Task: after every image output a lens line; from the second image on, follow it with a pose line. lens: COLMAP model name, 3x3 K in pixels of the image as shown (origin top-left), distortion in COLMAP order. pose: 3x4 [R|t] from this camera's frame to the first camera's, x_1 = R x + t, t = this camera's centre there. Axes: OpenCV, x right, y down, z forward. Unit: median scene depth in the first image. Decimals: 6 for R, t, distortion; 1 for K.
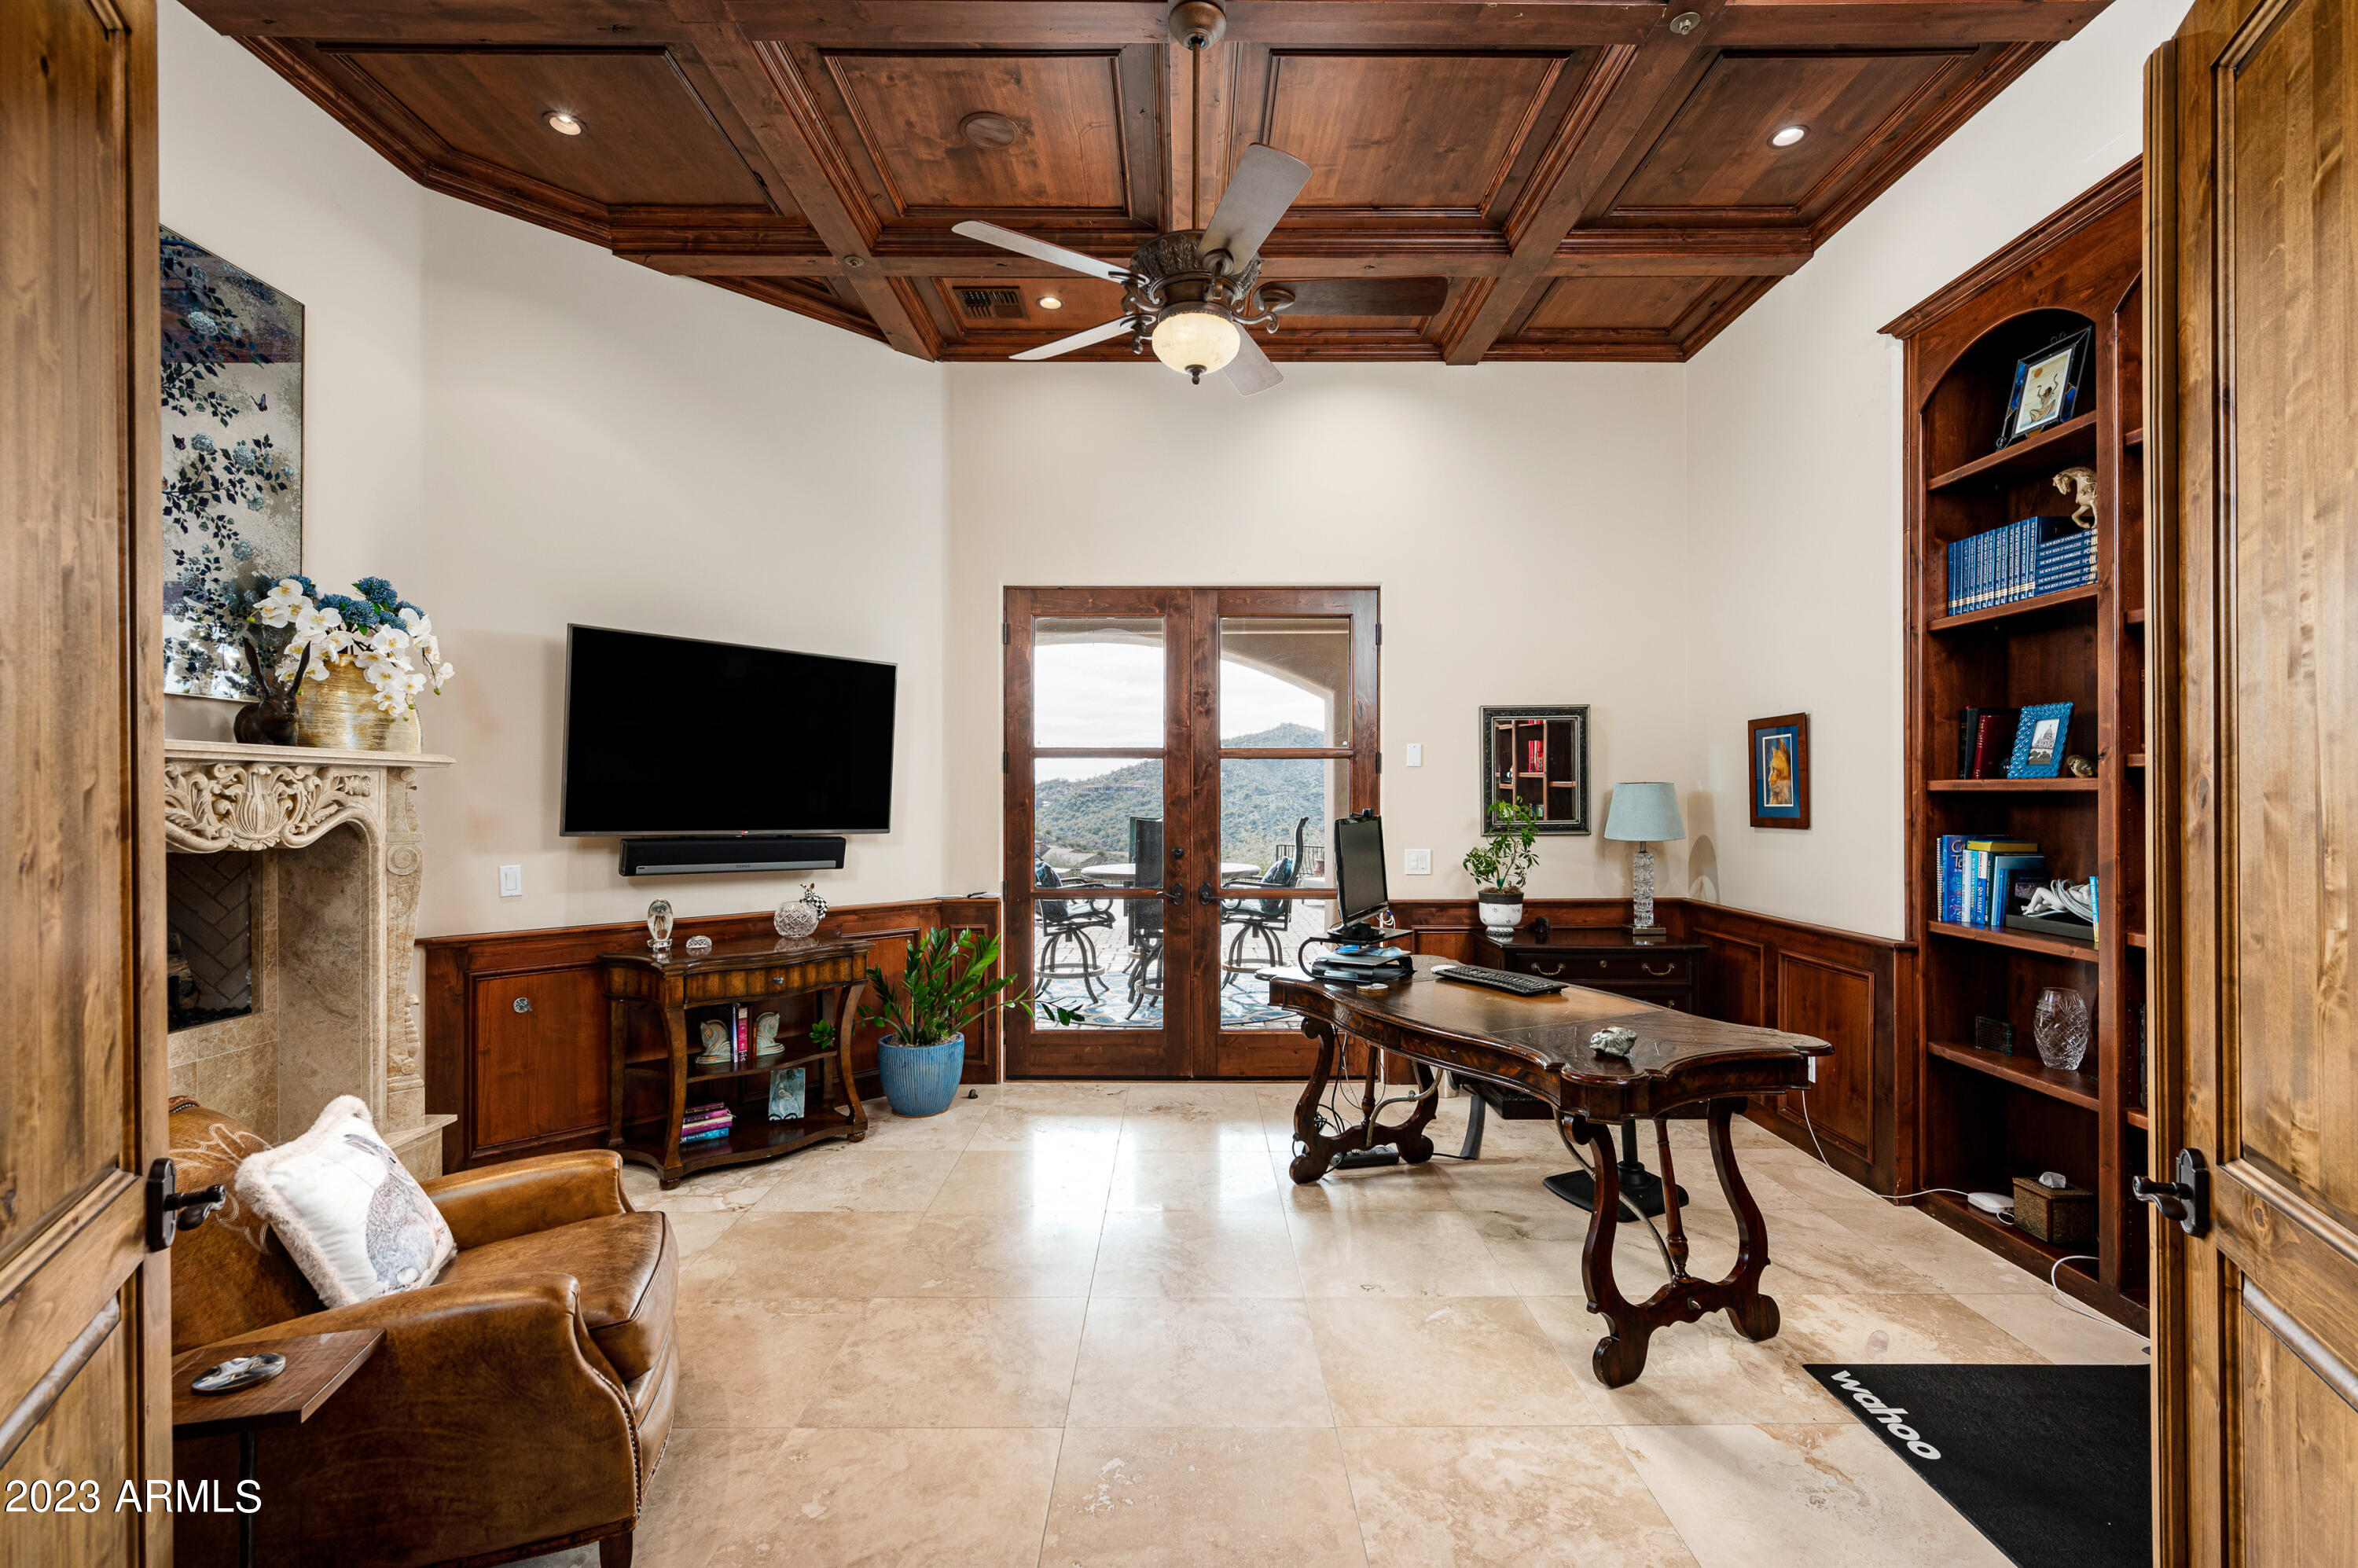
lens RADIAL K [[1066.2, 0, 1177.6], [0, 1066.2, 793.4], [0, 0, 1]] dist [-0.001328, 0.000316]
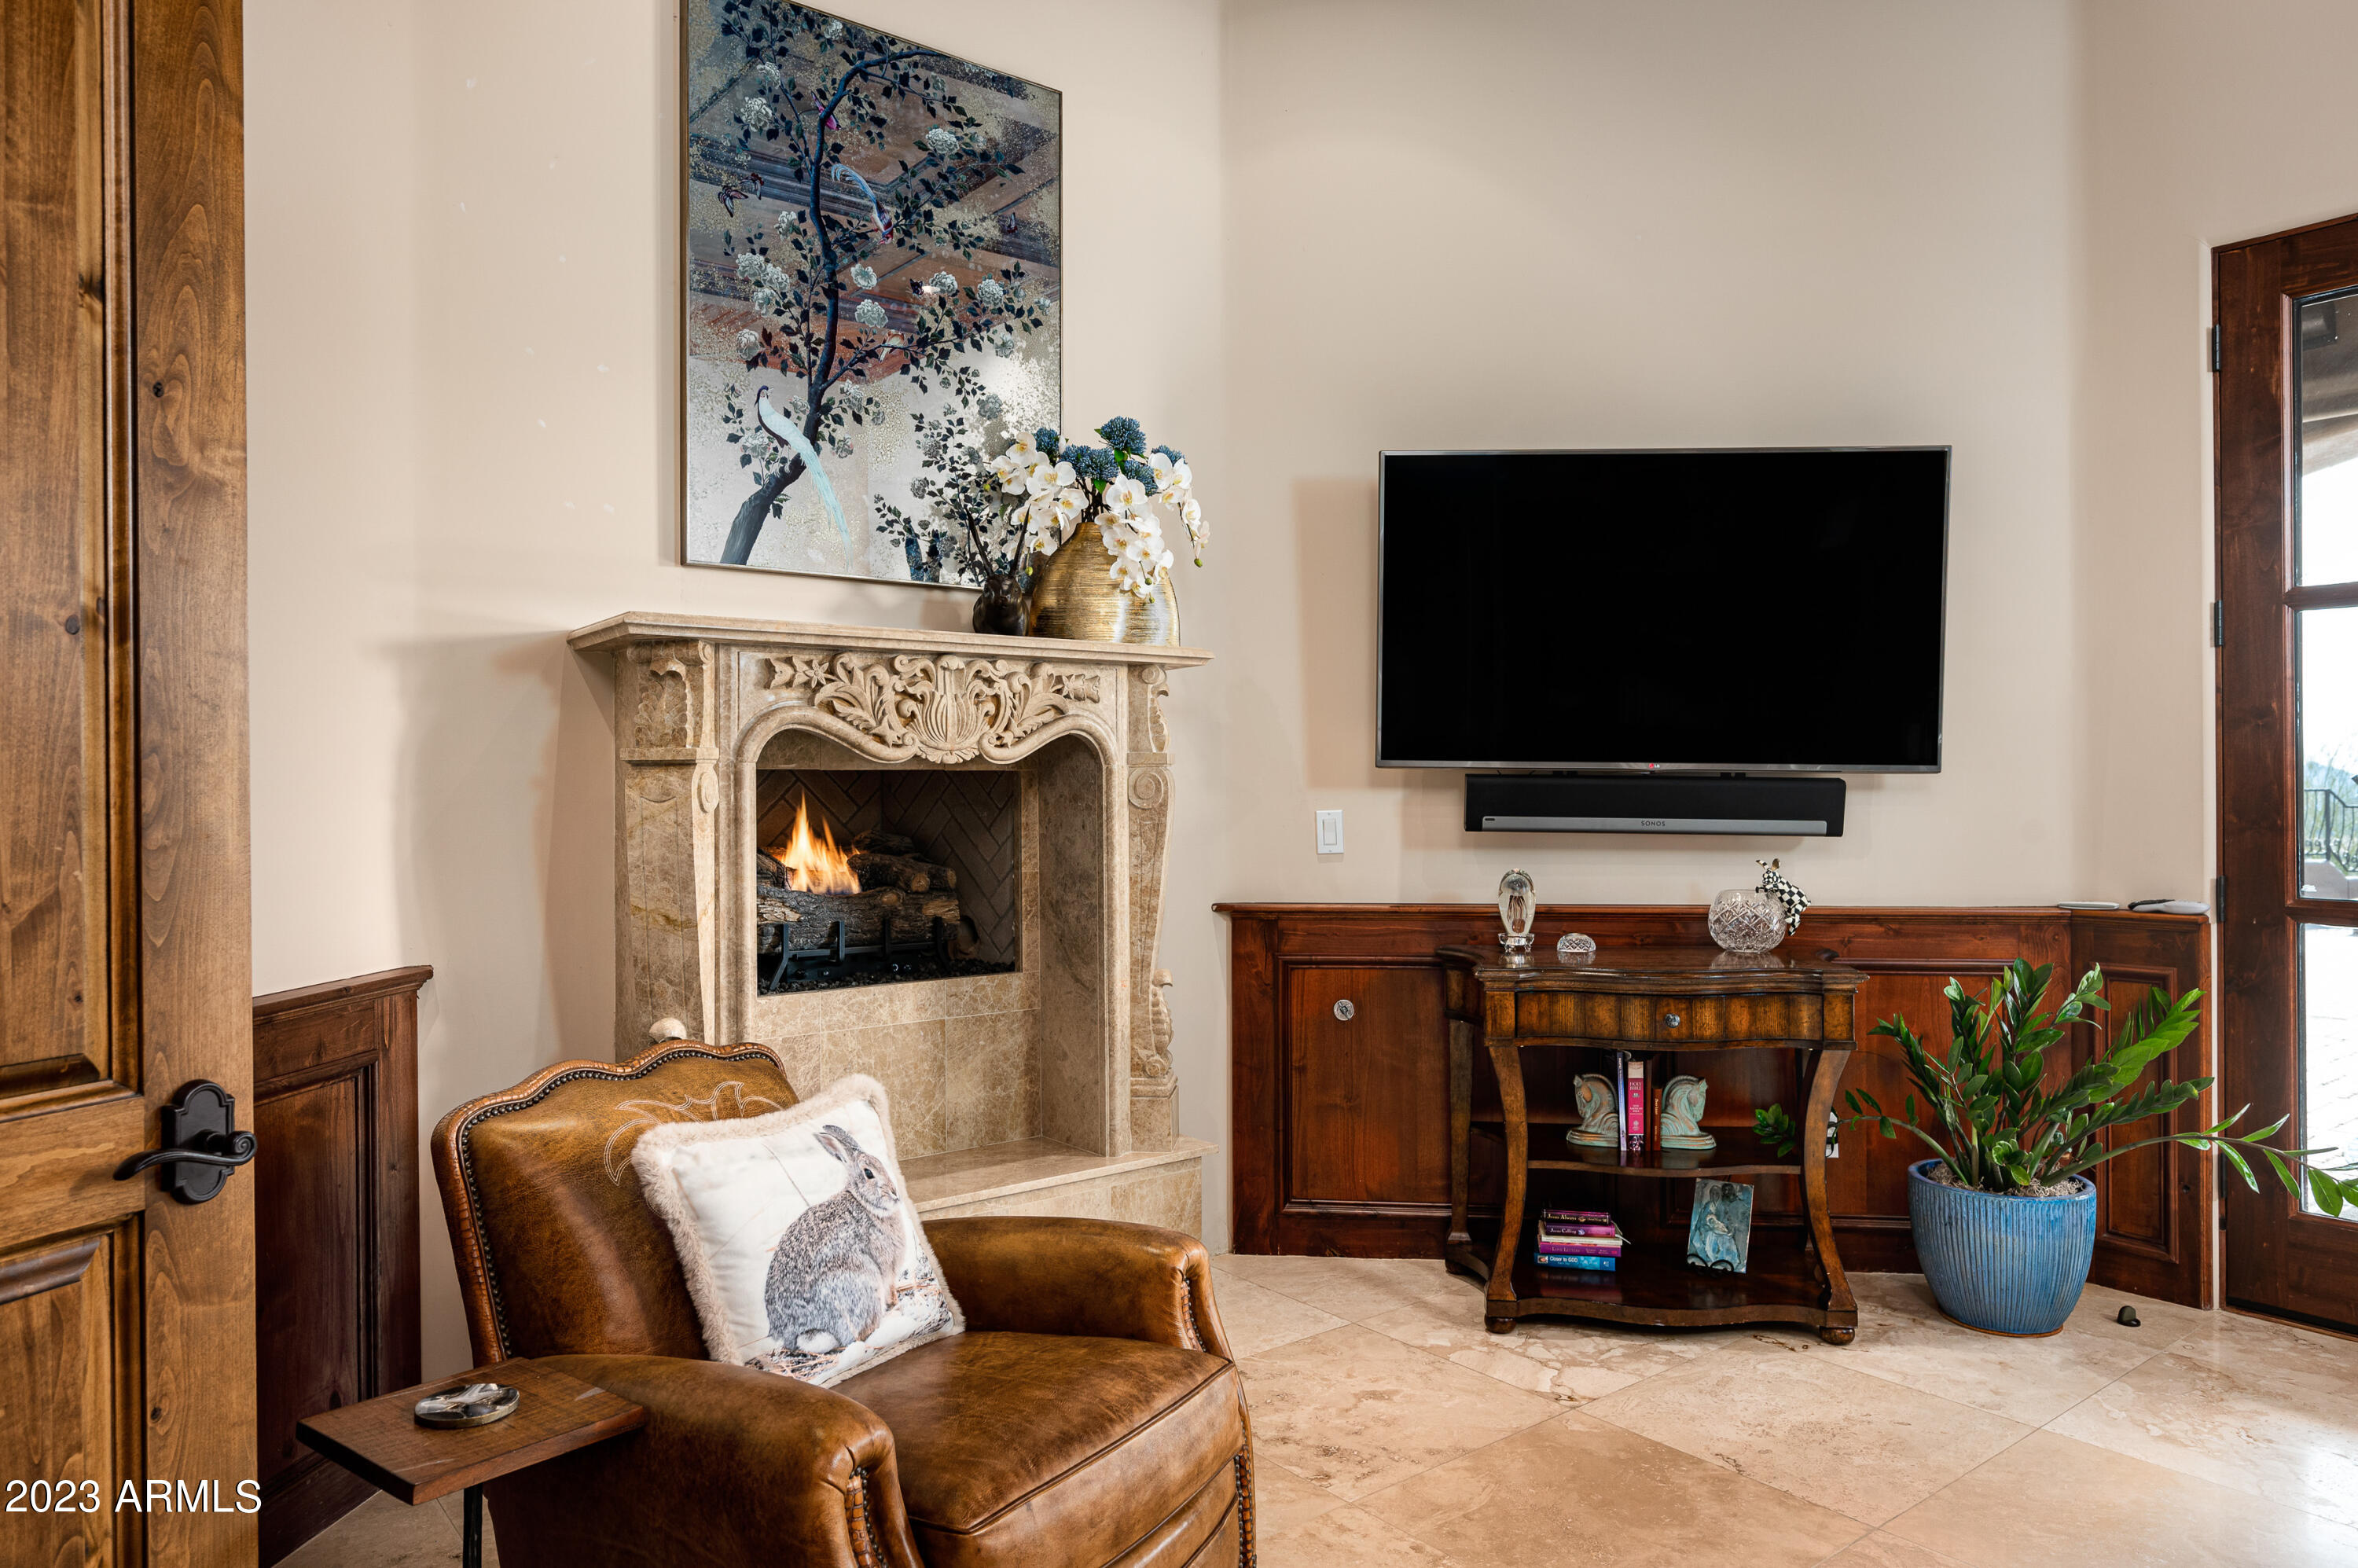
lens RADIAL K [[1512.1, 0, 1177.9], [0, 1512.1, 776.7], [0, 0, 1]] dist [-0.000782, -0.003149]
pose [[0.617668, -0.005142, -0.786422, 0.116824], [0.005867, 0.999981, -0.001930, 0.054841], [0.786417, -0.003422, 0.617686, 0.353465]]
